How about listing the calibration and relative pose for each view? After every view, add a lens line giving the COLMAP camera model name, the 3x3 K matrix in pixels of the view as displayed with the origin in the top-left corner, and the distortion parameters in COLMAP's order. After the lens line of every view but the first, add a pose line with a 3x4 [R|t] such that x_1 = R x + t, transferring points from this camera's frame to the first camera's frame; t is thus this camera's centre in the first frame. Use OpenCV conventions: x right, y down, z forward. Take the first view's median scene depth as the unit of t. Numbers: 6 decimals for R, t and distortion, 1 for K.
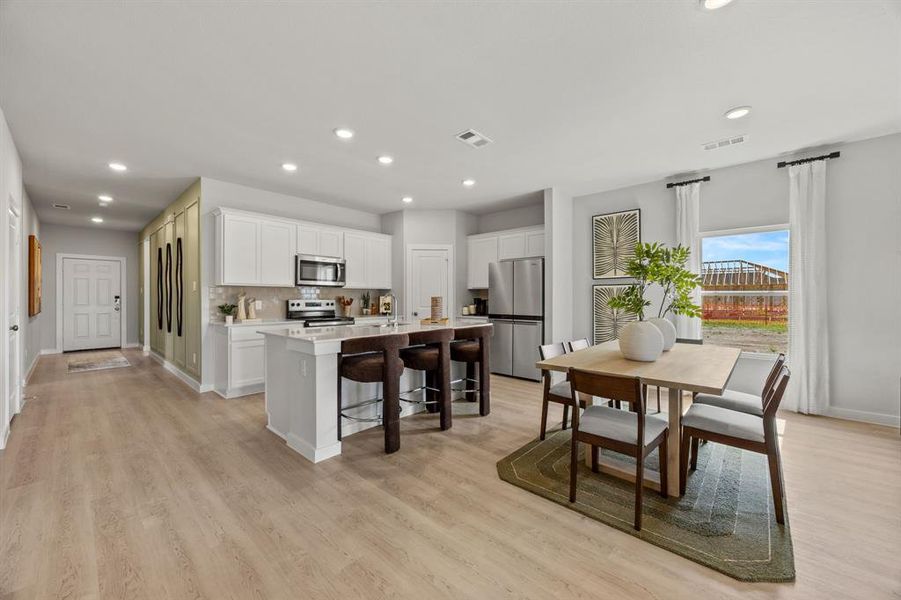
lens RADIAL K [[346.6, 0, 450.2], [0, 346.6, 299.3], [0, 0, 1]] dist [-0.003332, -0.000367]
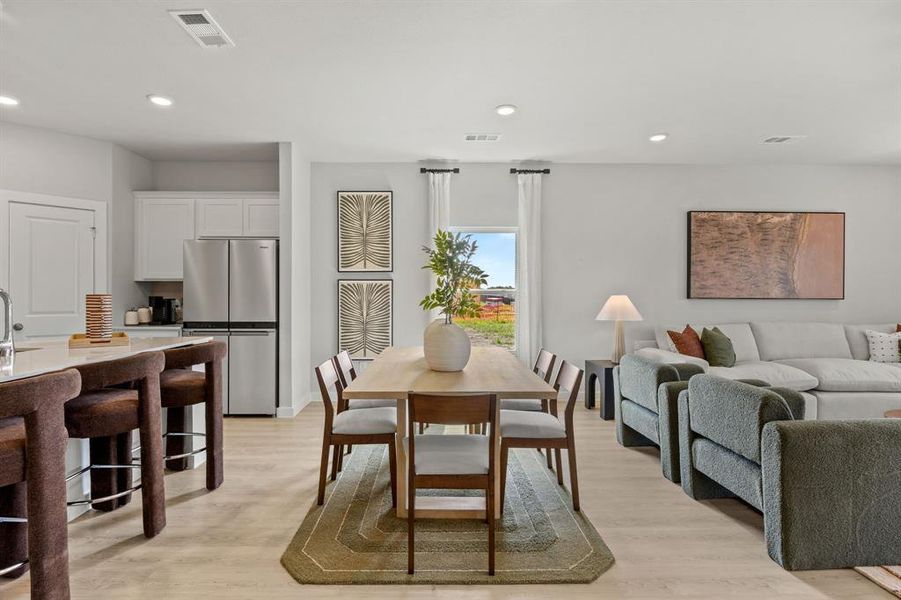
lens RADIAL K [[445.5, 0, 441.1], [0, 445.5, 298.0], [0, 0, 1]] dist [-0.013427, 0.000525]
pose [[0.730839, -0.003130, 0.682543, -0.120273], [0.002082, 0.999995, 0.002356, -0.001556], [-0.682547, -0.000301, 0.730842, 0.131745]]
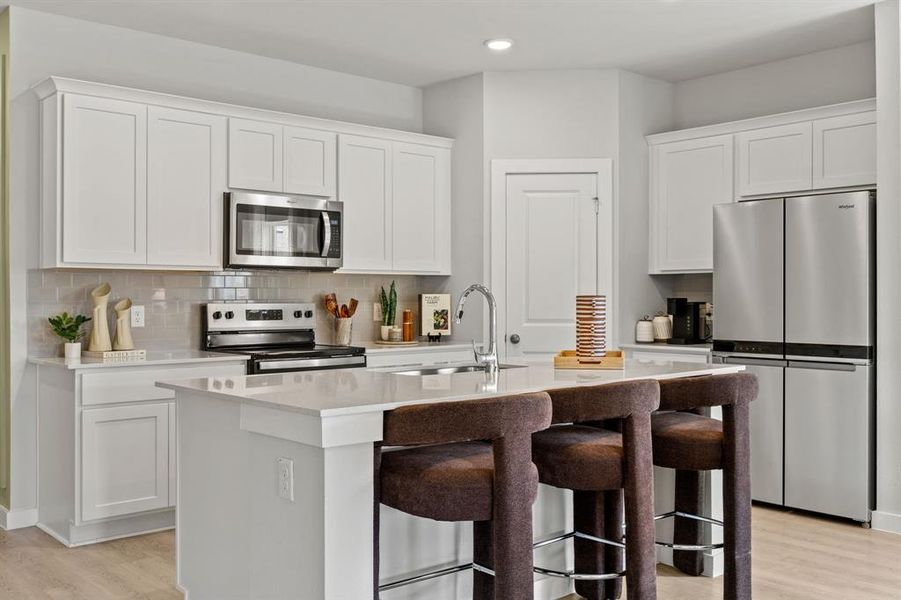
lens RADIAL K [[873.6, 0, 448.6], [0, 873.6, 294.5], [0, 0, 1]] dist [-0.004470, 0.000000]
pose [[0.993366, -0.002575, -0.114965, -0.084314], [0.001748, 0.999972, -0.007299, -0.000859], [0.114980, 0.007050, 0.993343, 0.029988]]
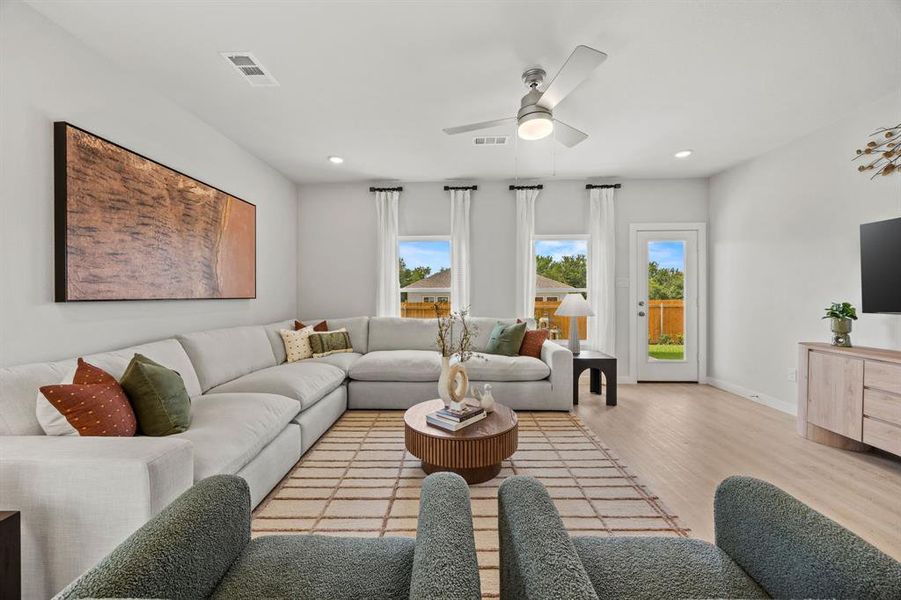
lens RADIAL K [[346.6, 0, 444.8], [0, 346.6, 293.2], [0, 0, 1]] dist [-0.003332, -0.000367]
pose [[-0.643239, 0.003200, 0.765659, 0.569190], [0.007554, 0.999969, 0.002167, -0.004627], [-0.765628, 0.007178, -0.643243, 0.482486]]
